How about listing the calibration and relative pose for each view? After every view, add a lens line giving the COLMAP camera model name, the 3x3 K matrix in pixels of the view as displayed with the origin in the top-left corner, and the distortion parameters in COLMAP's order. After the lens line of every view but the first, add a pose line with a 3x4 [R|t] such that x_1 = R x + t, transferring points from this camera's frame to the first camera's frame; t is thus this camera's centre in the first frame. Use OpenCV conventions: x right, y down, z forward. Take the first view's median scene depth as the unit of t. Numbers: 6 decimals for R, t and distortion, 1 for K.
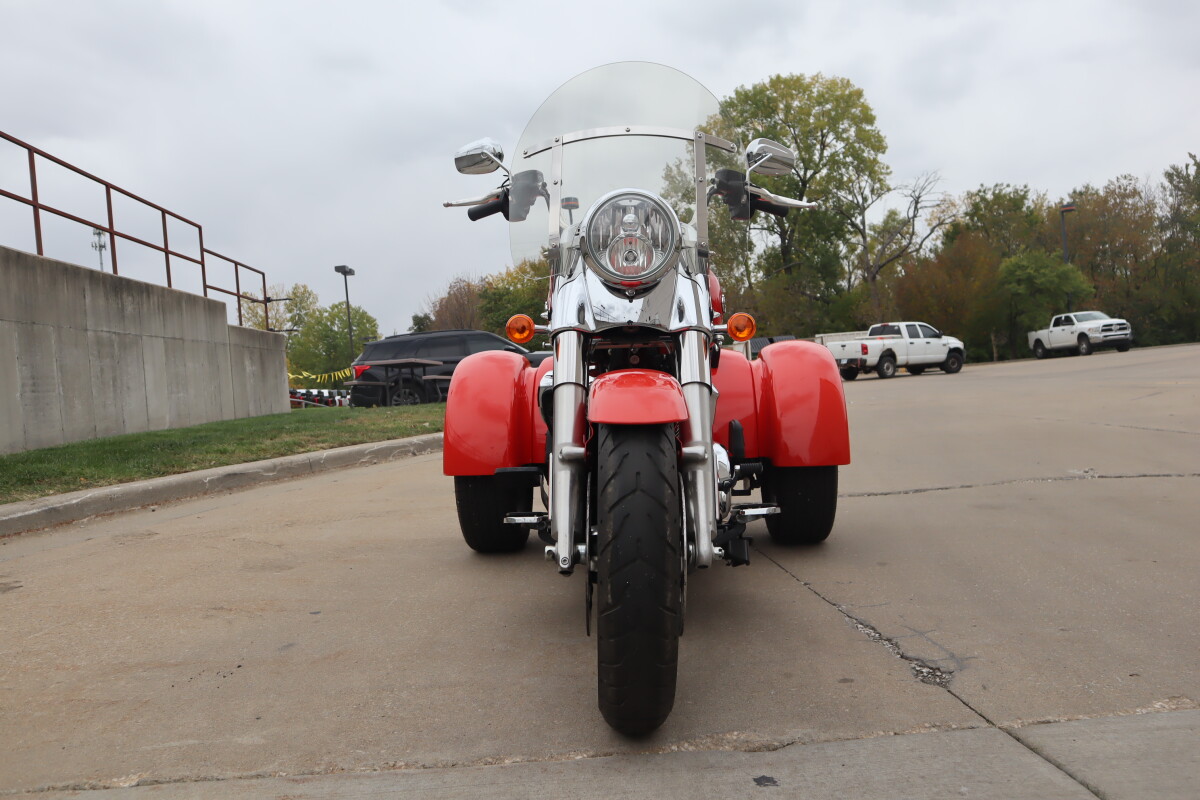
lens RADIAL K [[895.1, 0, 600.0], [0, 895.1, 400.0], [0, 0, 1]] dist [-0.111962, 0.080880]
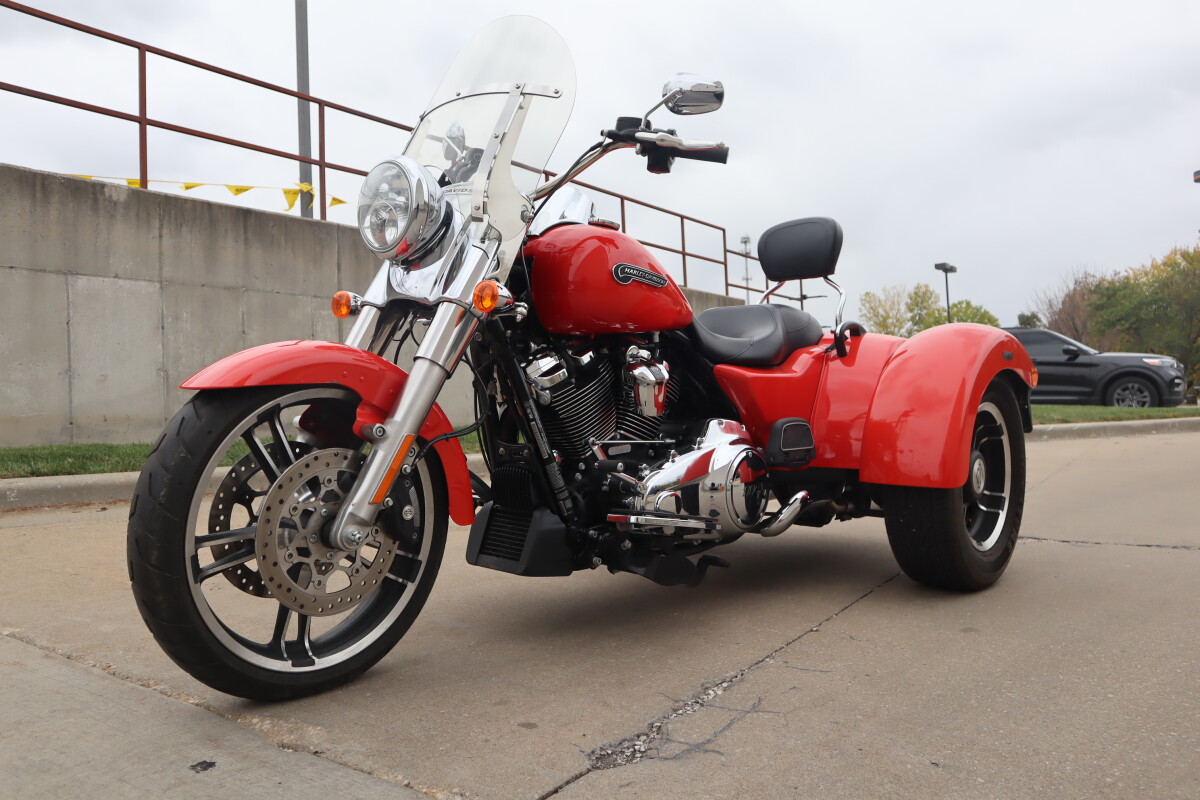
lens RADIAL K [[895.1, 0, 600.0], [0, 895.1, 400.0], [0, 0, 1]] dist [-0.111962, 0.080880]
pose [[0.778357, 0.046195, -0.626121, 0.117243], [-0.046105, 0.998802, 0.016375, 0.000258], [0.626127, 0.016122, 0.779554, 0.056595]]
